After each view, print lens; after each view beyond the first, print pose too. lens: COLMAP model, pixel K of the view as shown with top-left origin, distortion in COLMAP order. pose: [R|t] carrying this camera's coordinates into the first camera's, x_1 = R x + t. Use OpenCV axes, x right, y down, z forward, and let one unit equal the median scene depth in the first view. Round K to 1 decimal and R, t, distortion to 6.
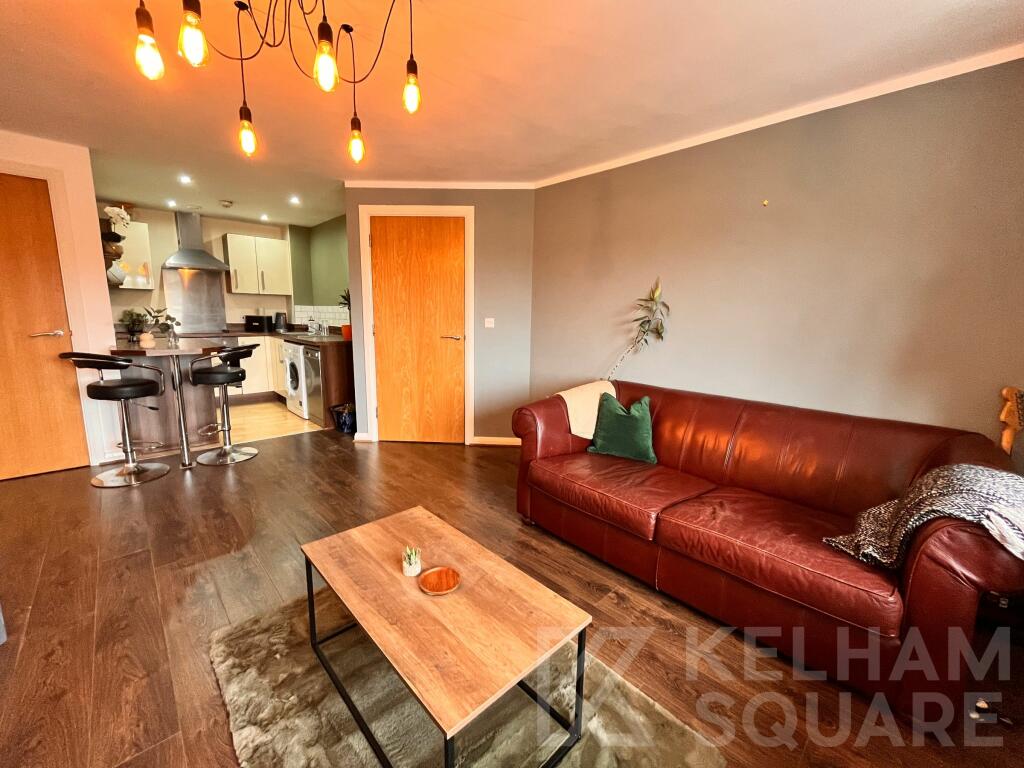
lens RADIAL K [[414.5, 0, 512.0], [0, 414.5, 382.3], [0, 0, 1]] dist [-0.002523, 0.000088]
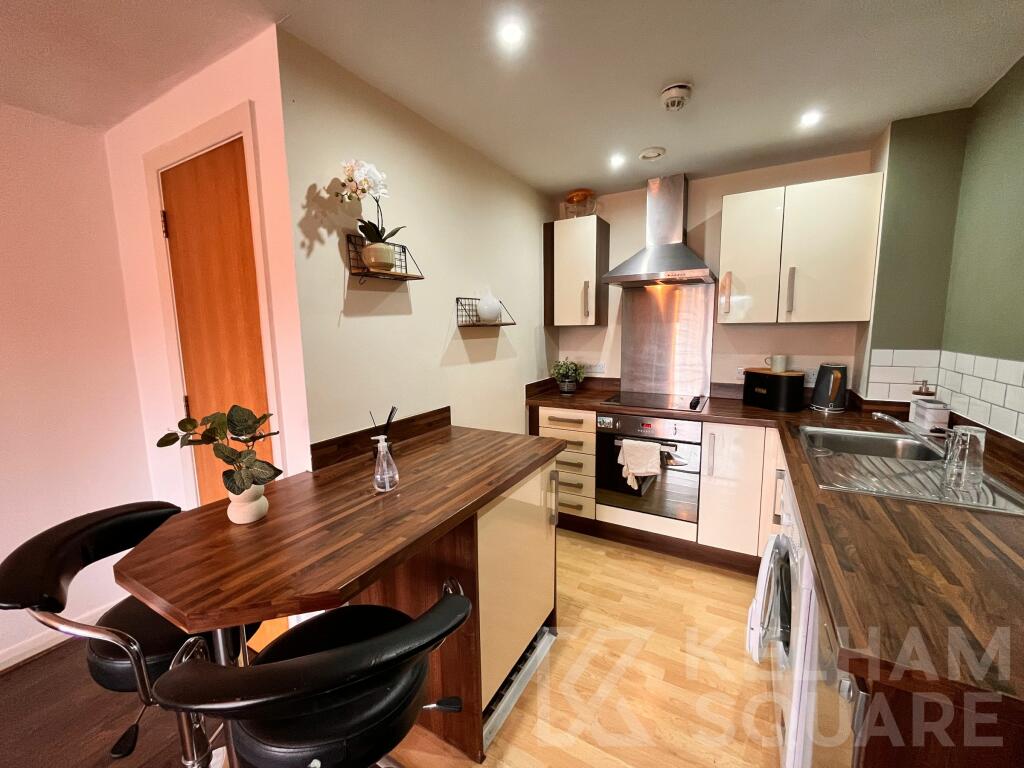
lens RADIAL K [[414.5, 0, 510.2], [0, 414.5, 381.4], [0, 0, 1]] dist [-0.002523, 0.000088]
pose [[0.284283, 0.100984, -0.953407, -0.364479], [-0.137921, 0.988401, 0.063565, -0.187831], [0.948768, 0.113424, 0.294914, 0.813051]]
